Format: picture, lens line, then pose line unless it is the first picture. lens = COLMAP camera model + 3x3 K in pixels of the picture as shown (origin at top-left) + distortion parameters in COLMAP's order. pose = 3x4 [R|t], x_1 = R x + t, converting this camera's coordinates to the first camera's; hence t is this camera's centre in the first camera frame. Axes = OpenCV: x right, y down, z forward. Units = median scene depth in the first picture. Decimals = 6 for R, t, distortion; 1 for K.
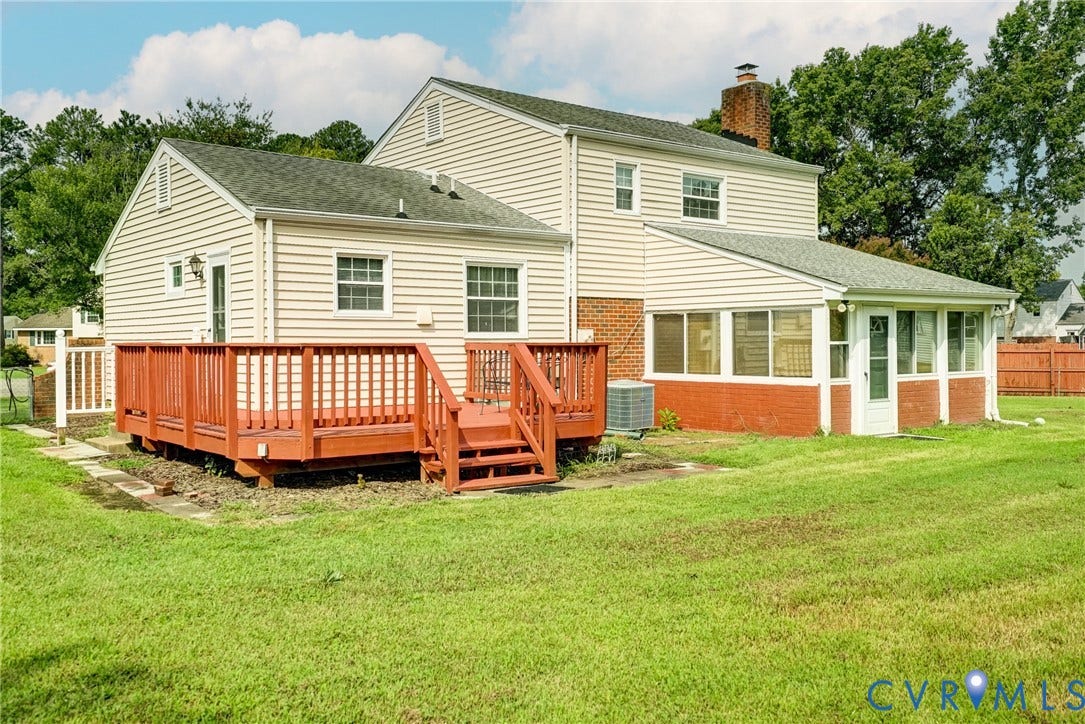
lens RADIAL K [[1014.7, 0, 545.4], [0, 1014.7, 368.2], [0, 0, 1]] dist [0.059616, 0.000000]
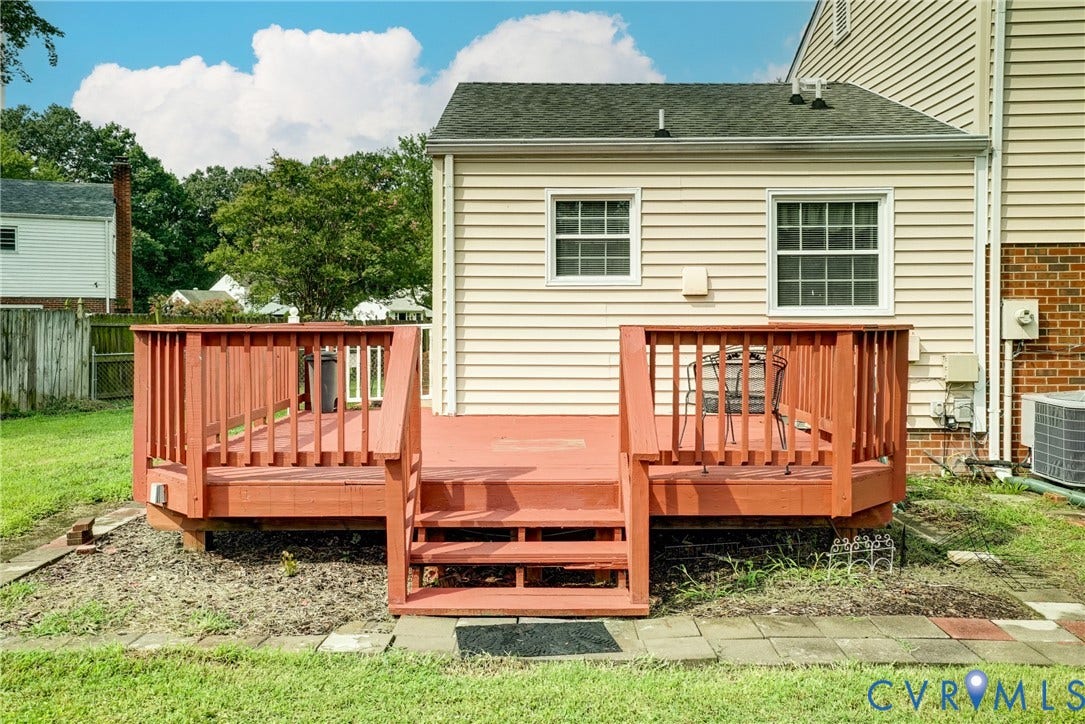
lens RADIAL K [[949.9, 0, 536.5], [0, 949.9, 330.2], [0, 0, 1]] dist [0.044581, 0.019857]
pose [[0.785949, 0.006601, -0.618256, 0.172377], [-0.015494, 0.999839, -0.009021, -0.012591], [0.618097, 0.016669, 0.785925, 0.428163]]
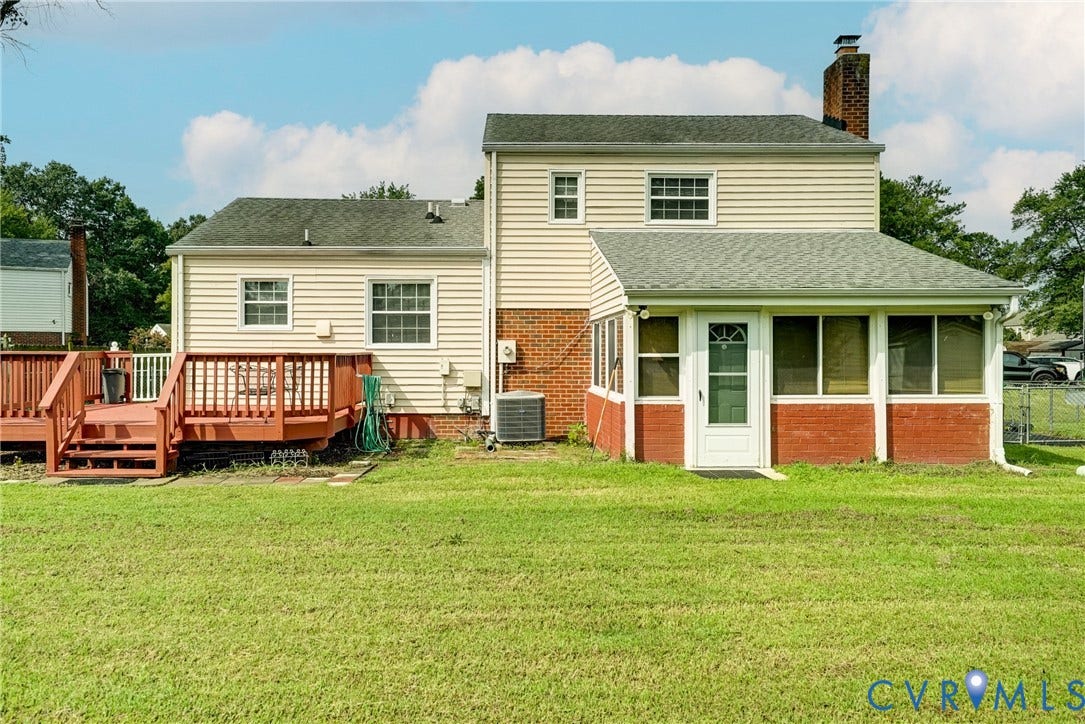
lens RADIAL K [[886.1, 0, 522.9], [0, 886.1, 360.0], [0, 0, 1]] dist [0.044009, 0.017036]
pose [[0.786274, 0.009986, -0.617798, 0.643115], [-0.021183, 0.999717, -0.010800, -0.009927], [0.617515, 0.021578, 0.786263, 0.332568]]
